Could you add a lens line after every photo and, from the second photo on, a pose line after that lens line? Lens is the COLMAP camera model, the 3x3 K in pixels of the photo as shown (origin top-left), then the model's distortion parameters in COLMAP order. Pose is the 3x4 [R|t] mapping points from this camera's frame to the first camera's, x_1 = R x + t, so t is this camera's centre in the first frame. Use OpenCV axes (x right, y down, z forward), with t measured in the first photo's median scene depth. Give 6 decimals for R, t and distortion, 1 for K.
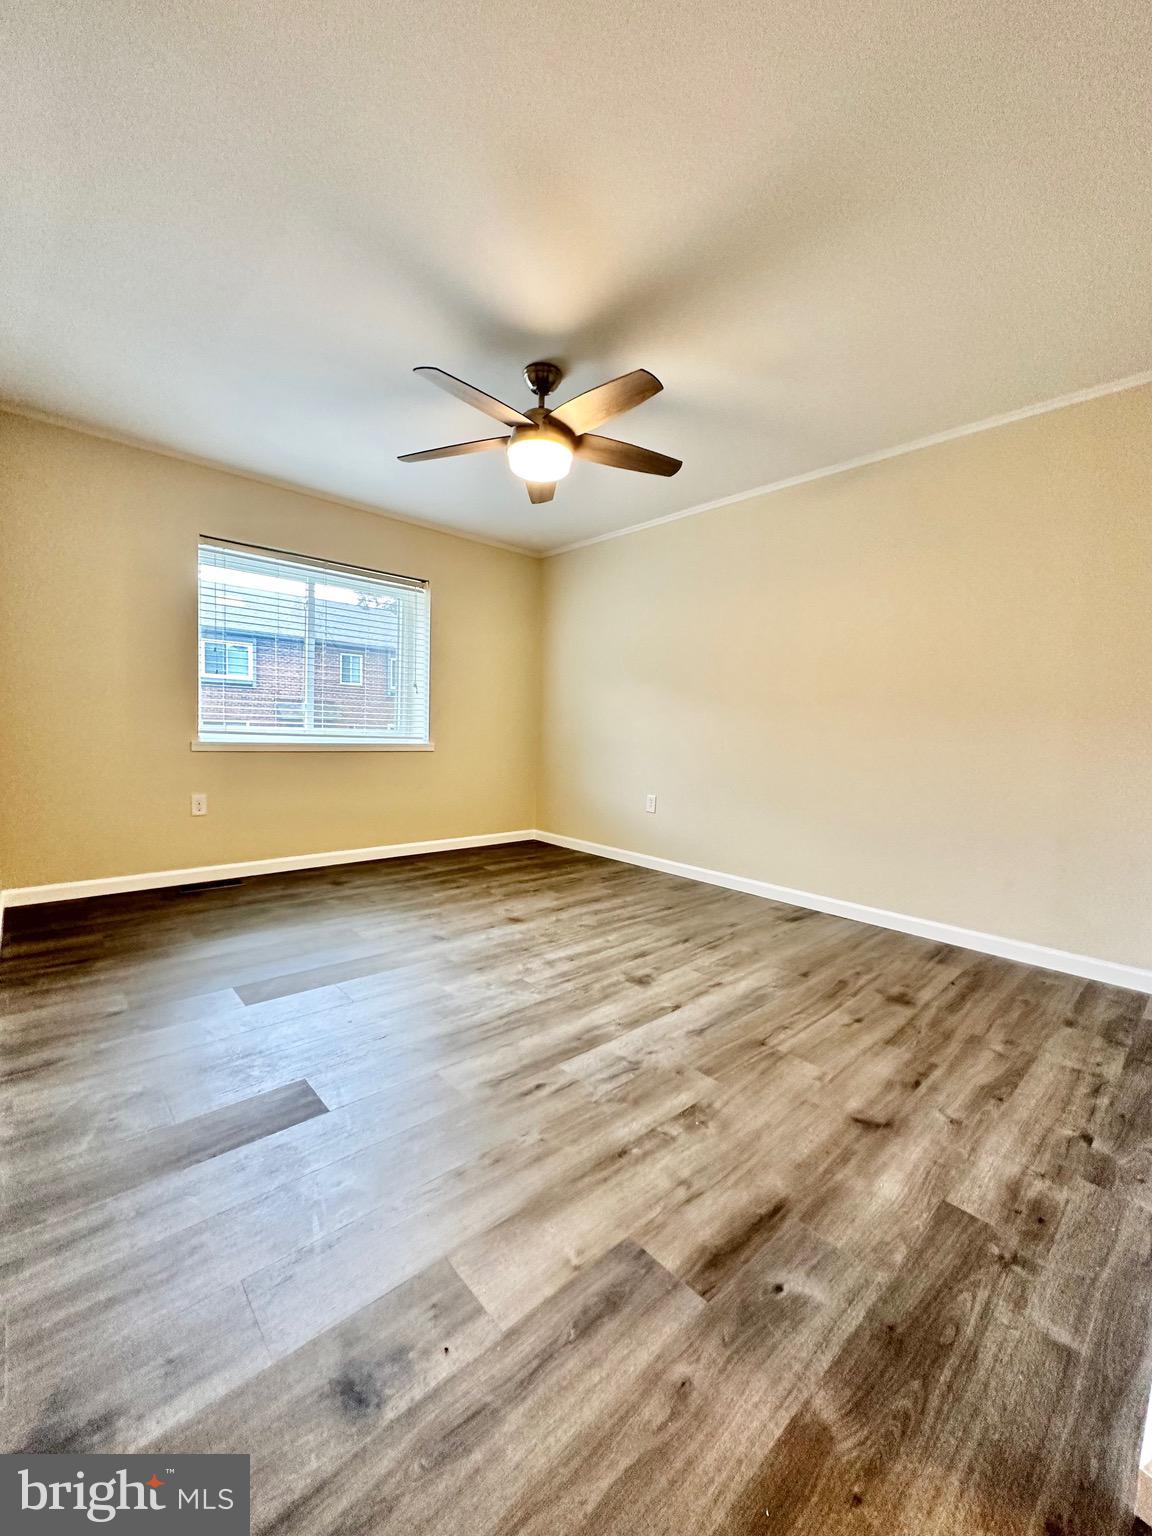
lens RADIAL K [[611.1, 0, 576.7], [0, 611.1, 769.3], [0, 0, 1]] dist [-0.002019, 0.000345]
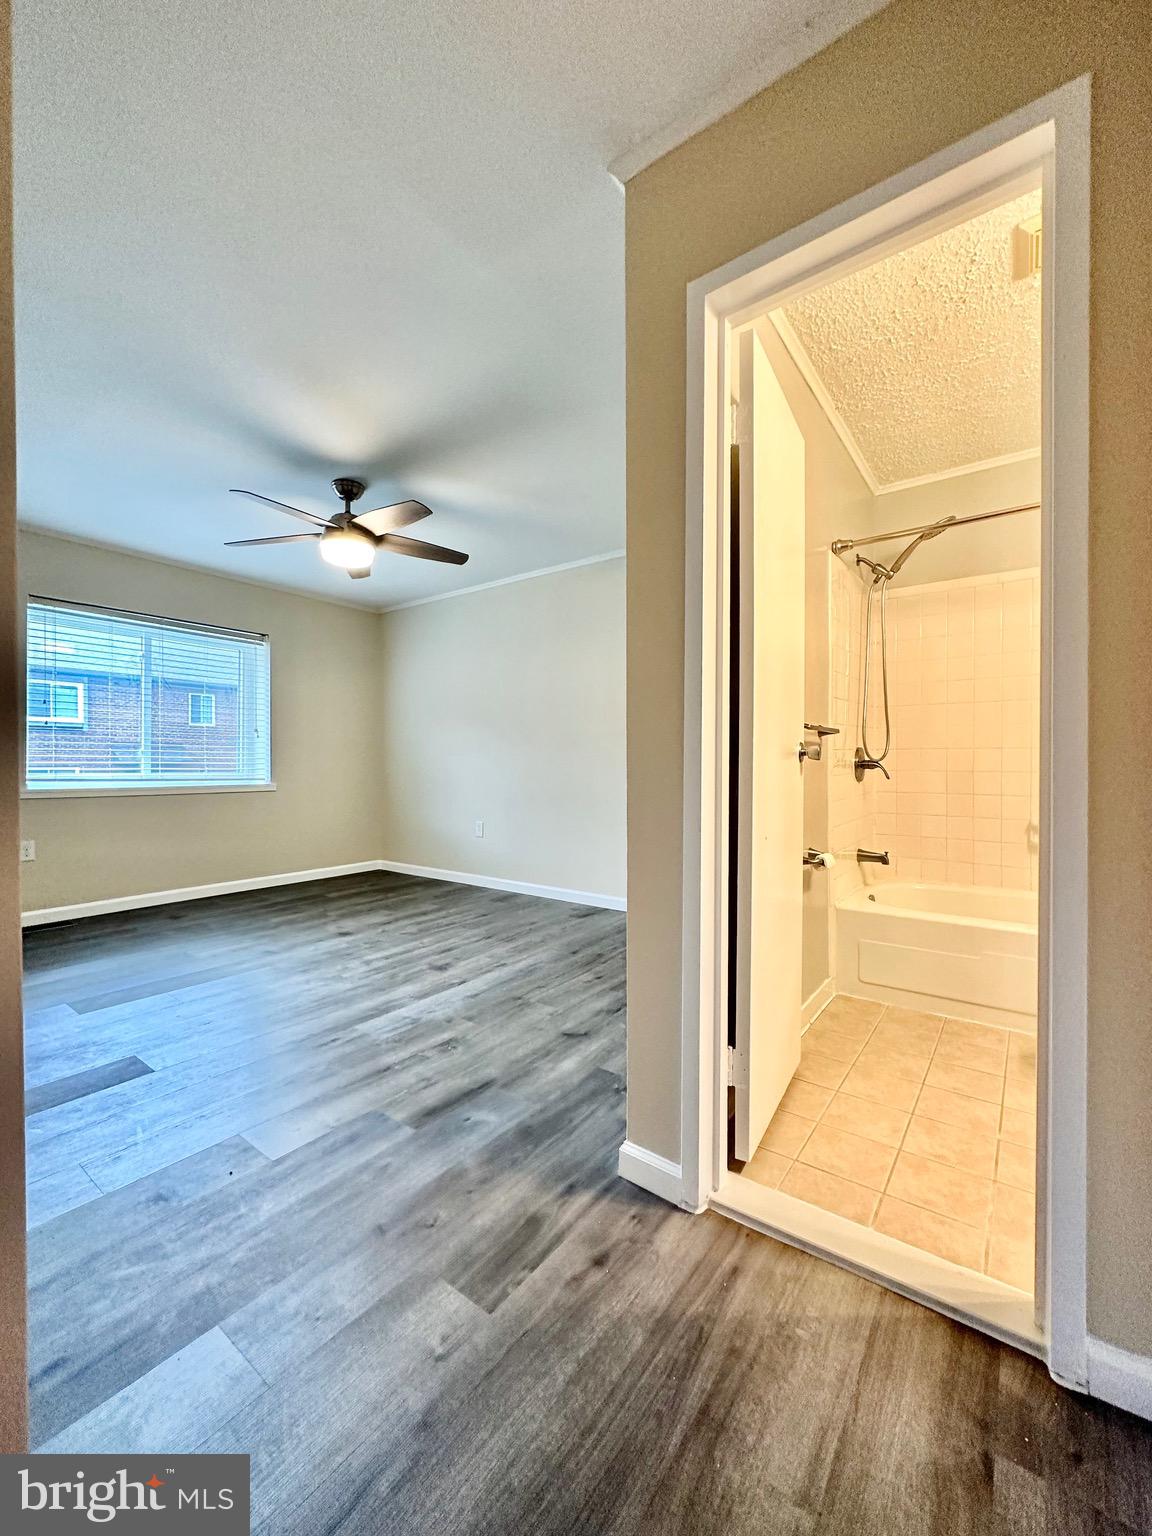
lens RADIAL K [[611.1, 0, 577.0], [0, 611.1, 768.1], [0, 0, 1]] dist [-0.002019, 0.000345]
pose [[0.980859, -0.030638, 0.192293, 0.148552], [0.041717, 0.997678, -0.053834, 0.019541], [-0.190198, 0.060825, 0.979860, -0.290281]]
